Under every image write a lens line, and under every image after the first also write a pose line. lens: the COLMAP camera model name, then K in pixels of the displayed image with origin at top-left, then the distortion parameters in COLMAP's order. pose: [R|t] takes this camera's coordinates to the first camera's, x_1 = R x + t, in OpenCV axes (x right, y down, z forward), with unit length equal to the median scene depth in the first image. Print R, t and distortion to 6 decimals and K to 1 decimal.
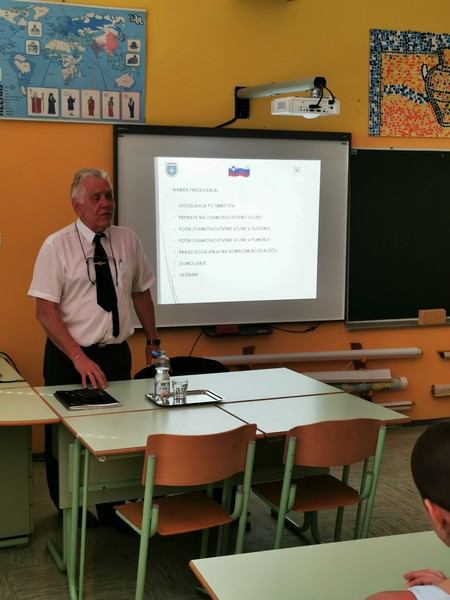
lens RADIAL K [[898.1, 0, 224.2], [0, 898.1, 282.3], [0, 0, 1]] dist [0.045928, 0.099444]
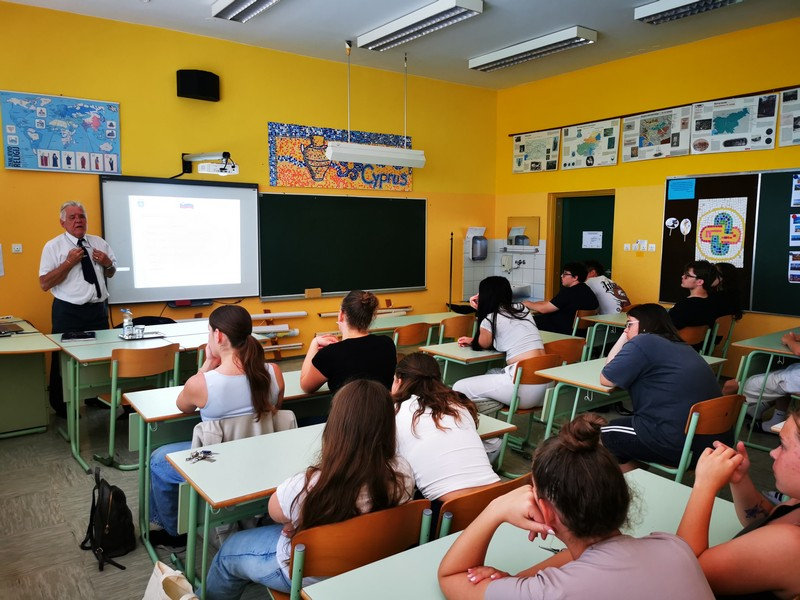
lens RADIAL K [[630.7, 0, 400.0], [0, 630.7, 300.0], [0, 0, 1]] dist [0.075919, -0.103284]
pose [[0.961505, -0.029415, 0.273209, 0.071587], [0.023534, 0.999416, 0.024781, 0.029559], [-0.273778, -0.017397, 0.961636, -0.226168]]
